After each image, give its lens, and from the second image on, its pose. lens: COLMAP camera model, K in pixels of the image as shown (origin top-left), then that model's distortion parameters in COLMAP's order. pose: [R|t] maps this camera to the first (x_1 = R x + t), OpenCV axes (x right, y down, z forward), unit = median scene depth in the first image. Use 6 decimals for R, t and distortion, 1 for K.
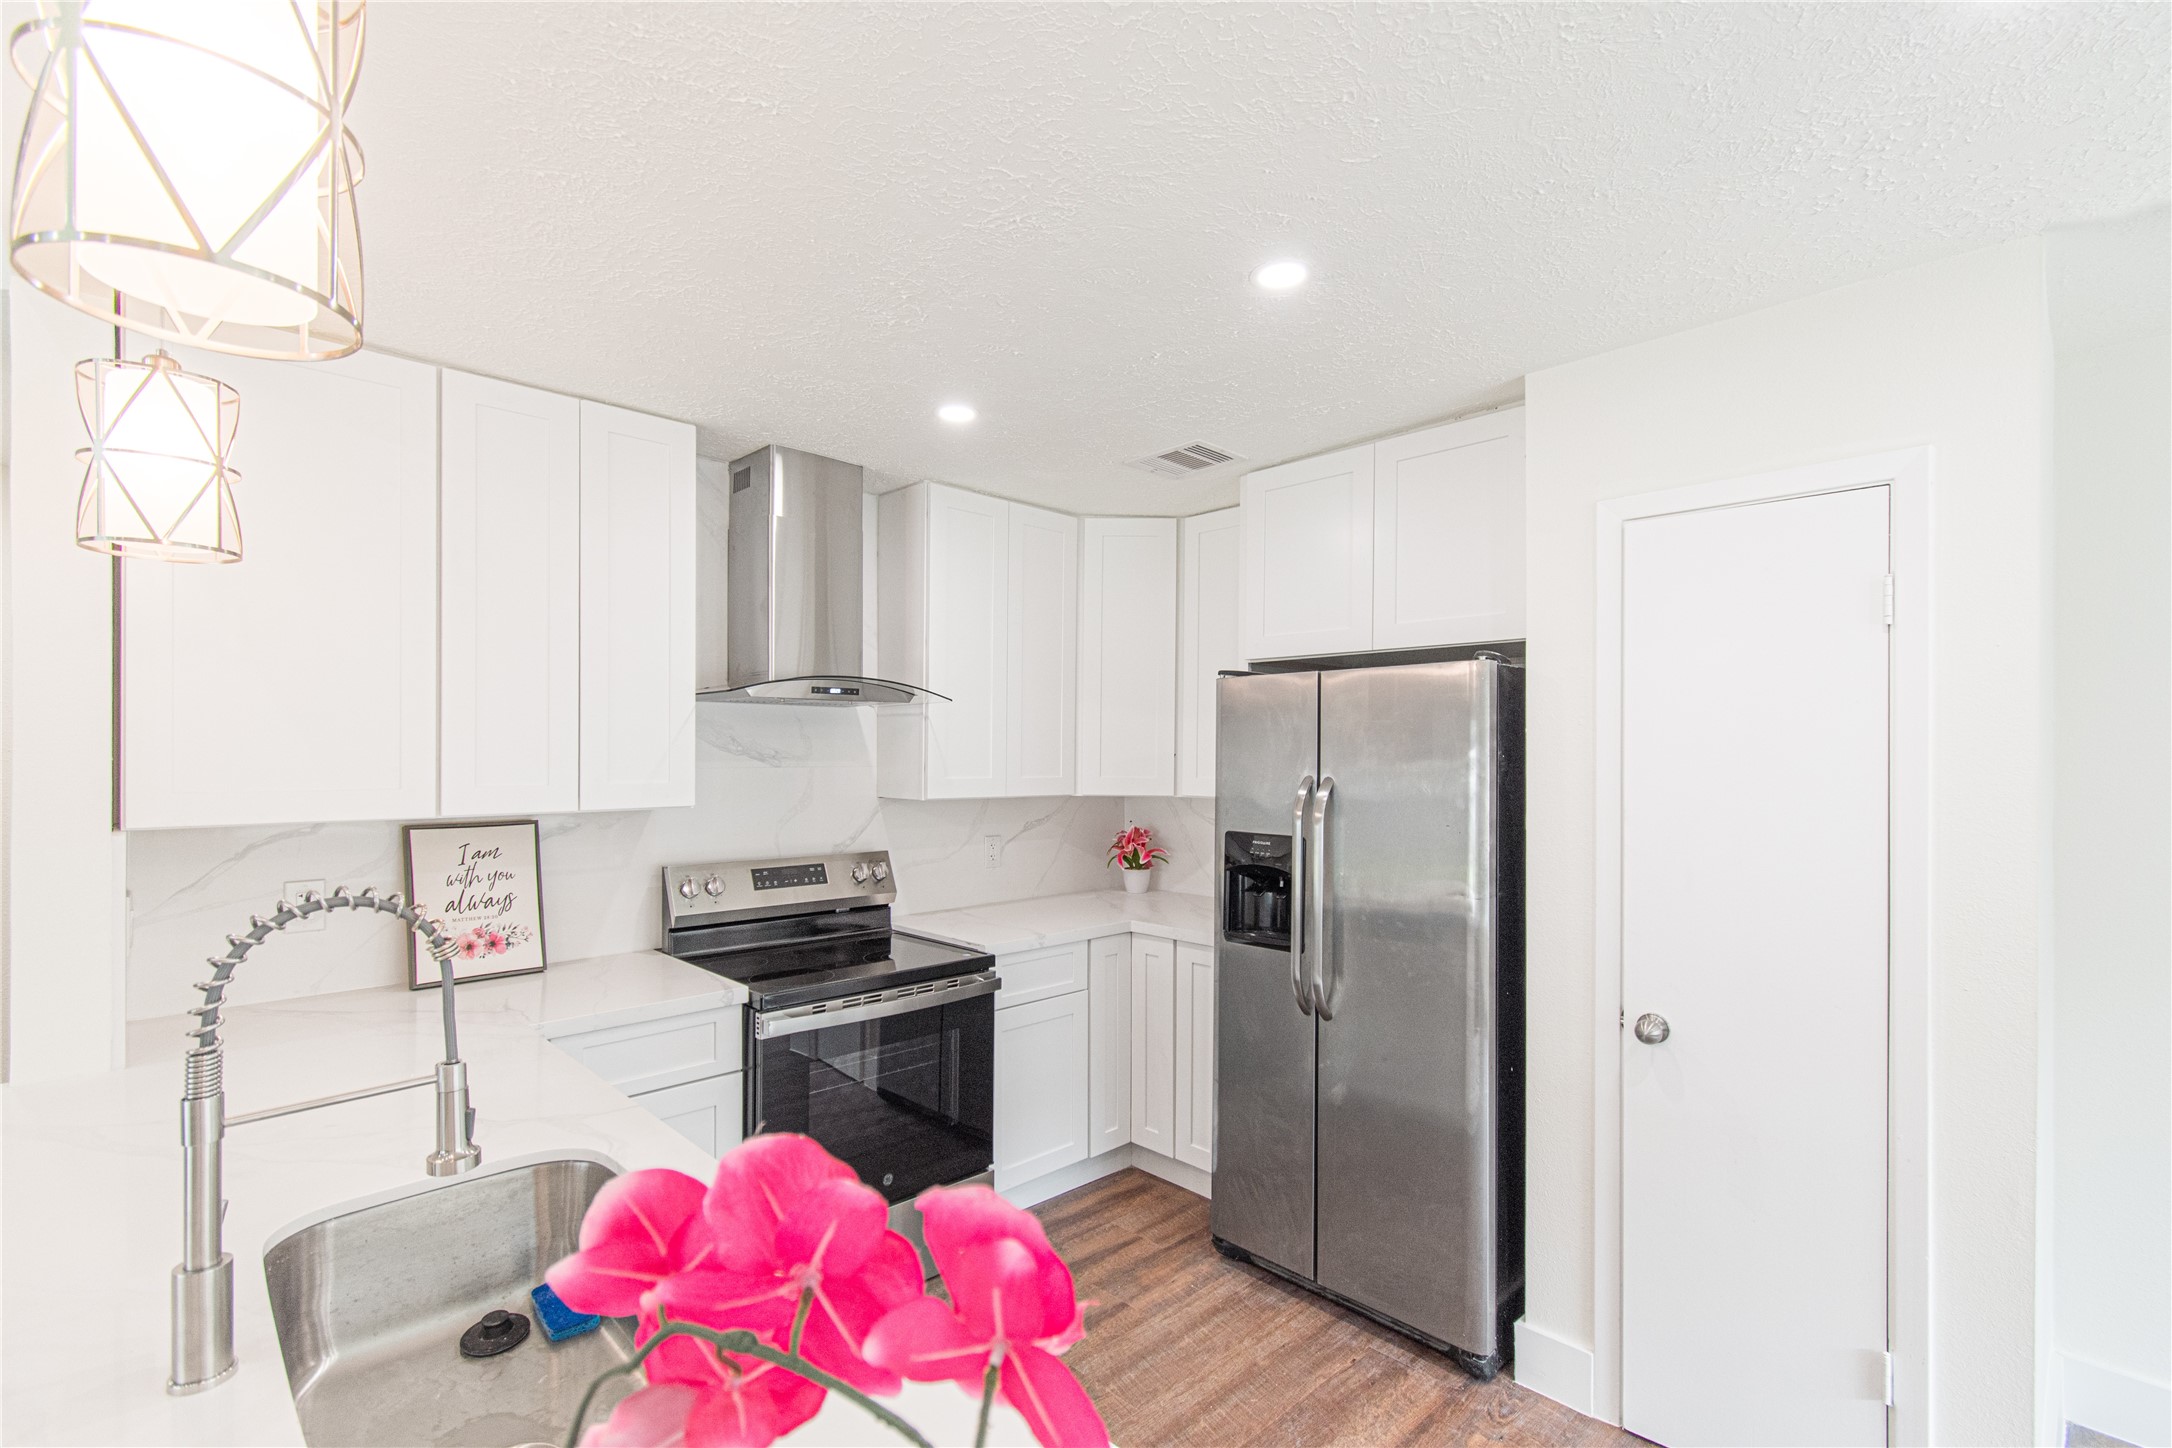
lens RADIAL K [[974.0, 0, 1076.0], [0, 974.0, 753.2], [0, 0, 1]] dist [0.001773, -0.000447]
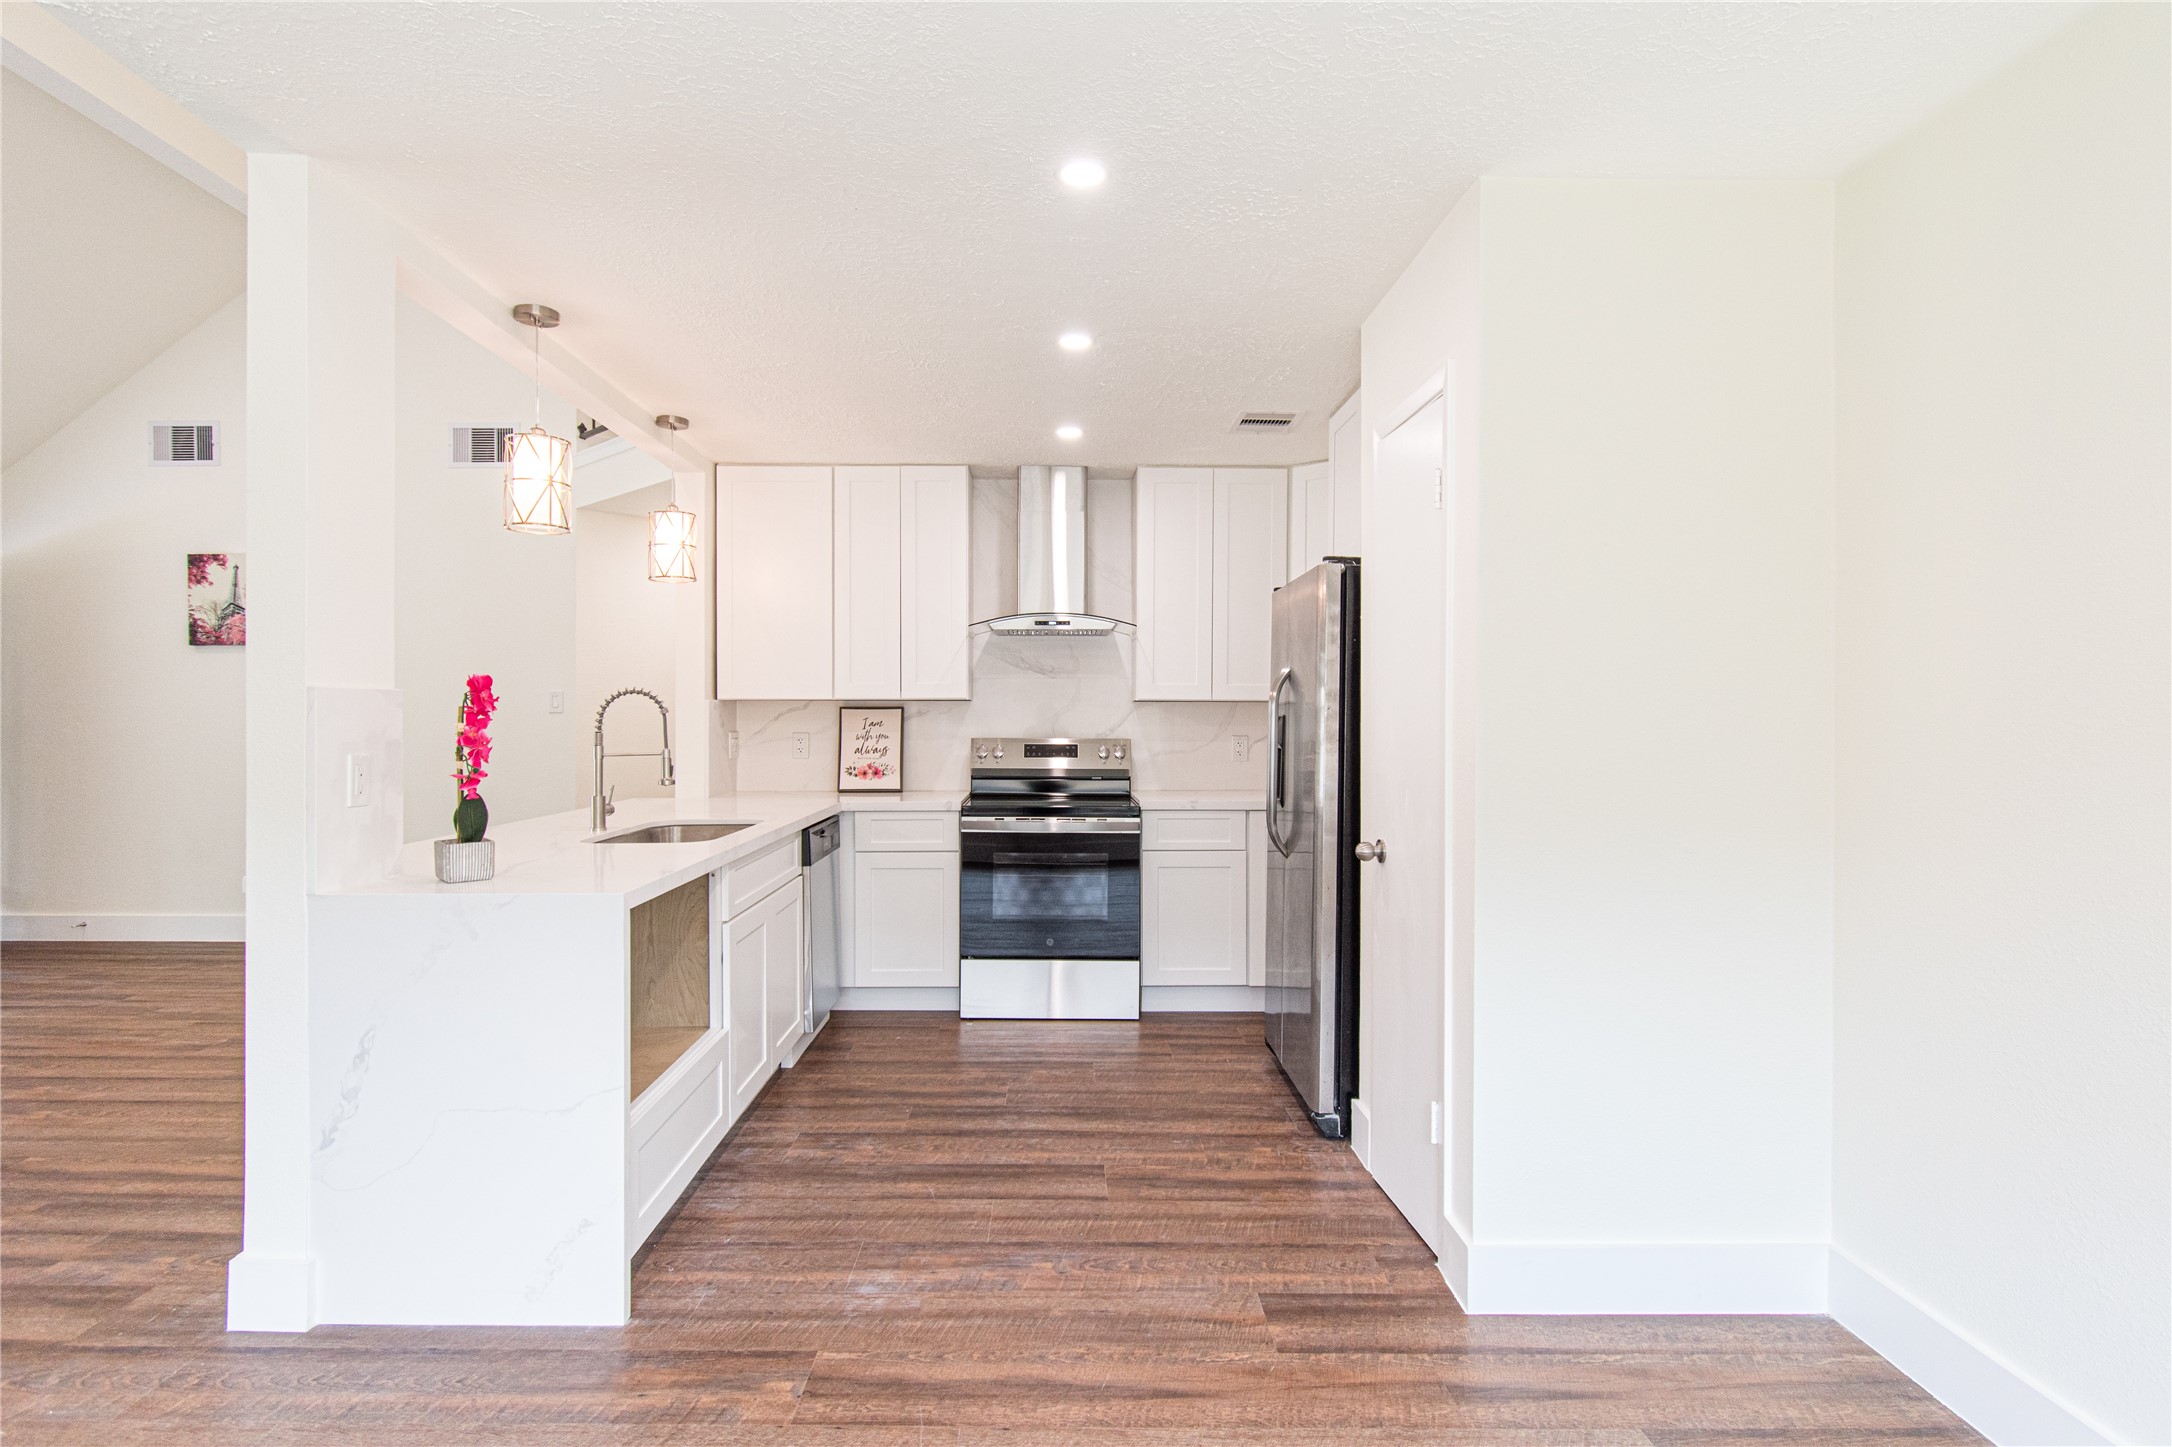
lens RADIAL K [[1085.7, 0, 1056.3], [0, 1085.7, 715.7], [0, 0, 1]] dist [0.002004, -0.002629]
pose [[0.727197, -0.001323, -0.686428, 0.994643], [0.000842, 0.999999, -0.001036, 0.088038], [0.686429, 0.000175, 0.727197, -0.229525]]
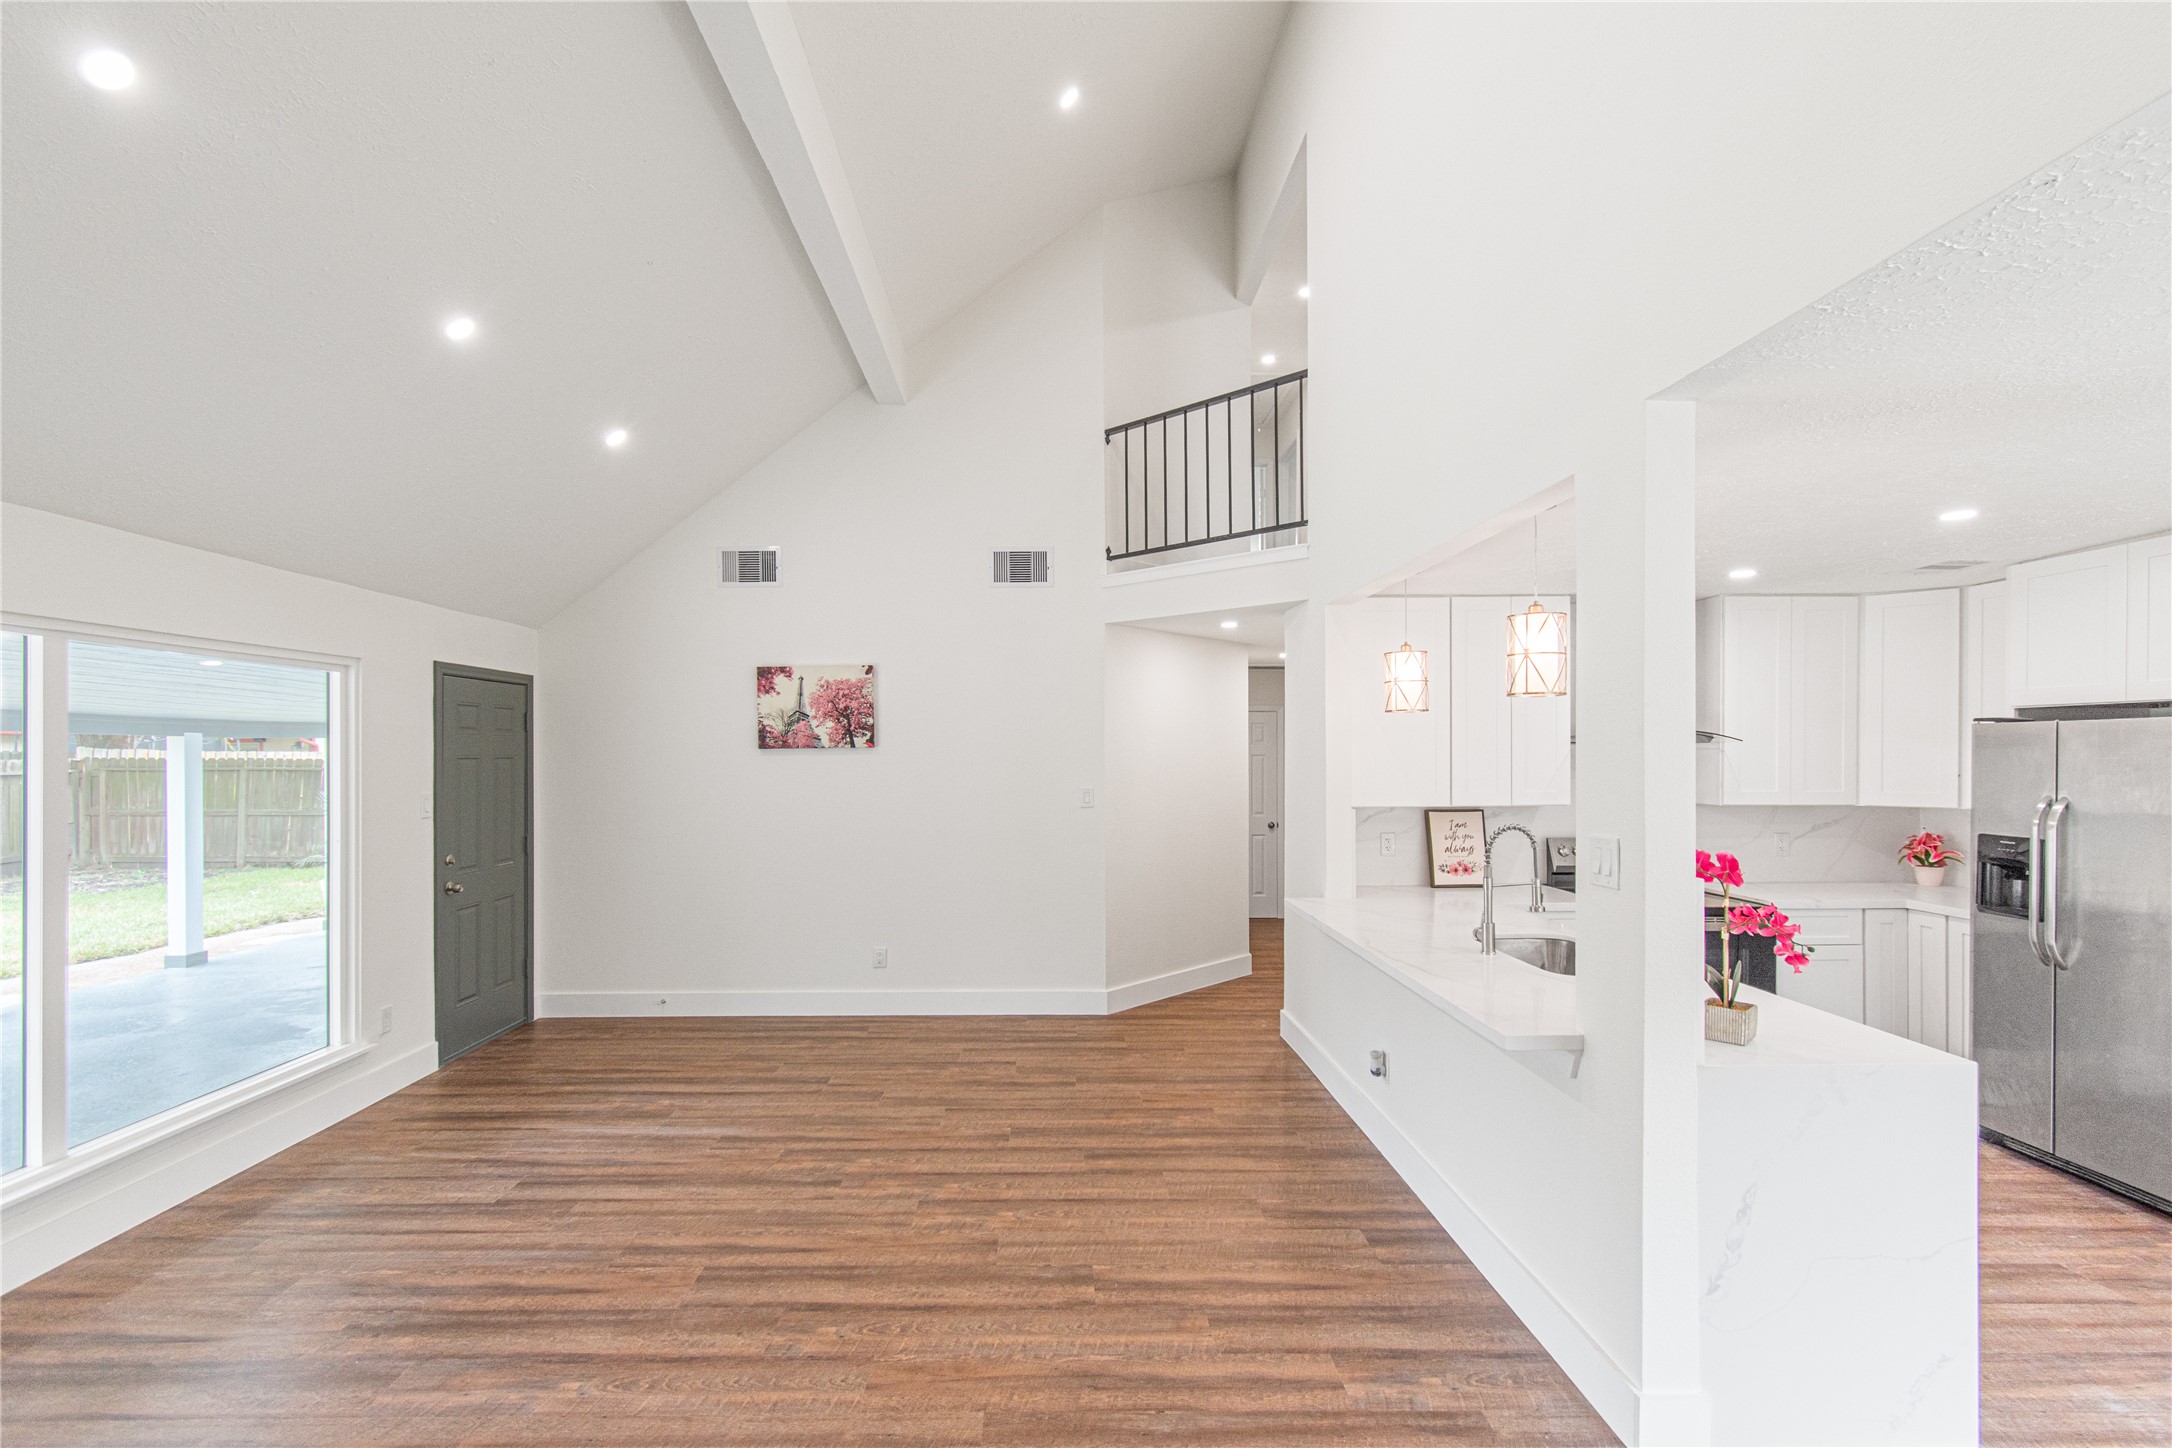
lens RADIAL K [[974.0, 0, 1062.9], [0, 974.0, 757.3], [0, 0, 1]] dist [0.001773, -0.000447]
pose [[0.730995, -0.003880, -0.682372, 0.162081], [0.006603, 0.999977, 0.001389, -0.044067], [0.682351, -0.005521, 0.731004, -1.002109]]
